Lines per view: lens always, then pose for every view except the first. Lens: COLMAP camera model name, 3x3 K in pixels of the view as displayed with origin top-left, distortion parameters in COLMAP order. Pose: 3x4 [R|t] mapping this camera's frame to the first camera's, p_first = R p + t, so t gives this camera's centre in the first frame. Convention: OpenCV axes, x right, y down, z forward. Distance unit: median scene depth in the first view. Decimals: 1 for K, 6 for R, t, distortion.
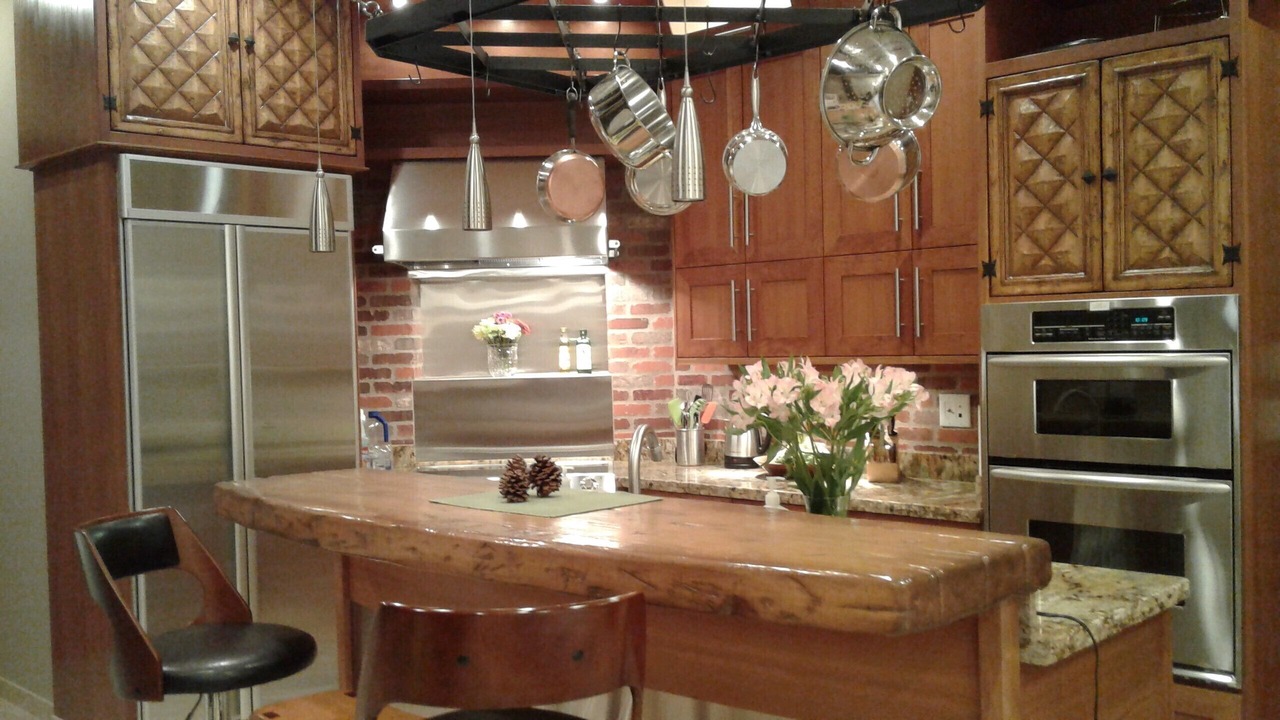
lens RADIAL K [[1240.8, 0, 639.6], [0, 1240.8, 407.5], [0, 0, 1]] dist [0.046810, -0.010058]
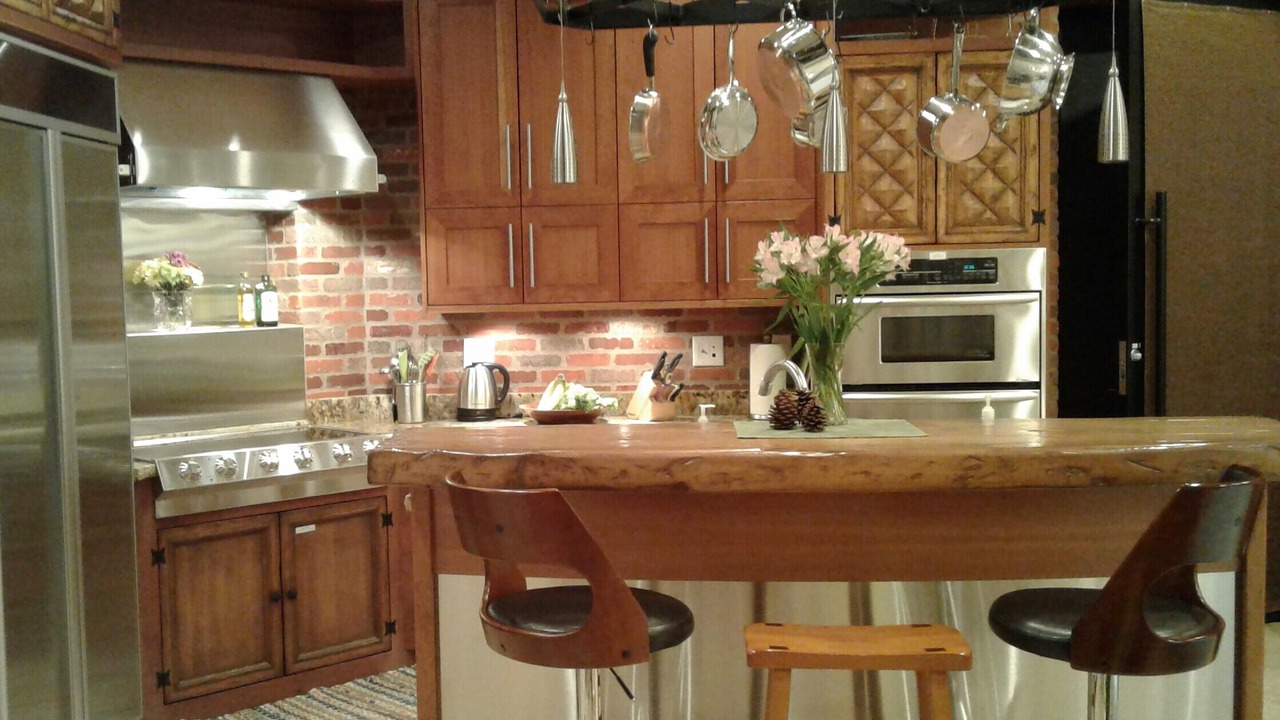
lens RADIAL K [[1397.2, 0, 640.8], [0, 1397.2, 413.7], [0, 0, 1]] dist [0.088198, 0.005405]
pose [[0.754589, -0.059614, 0.653484, -0.613366], [0.040387, 0.998196, 0.044425, 0.000595], [-0.654953, -0.007130, 0.755636, 0.116796]]
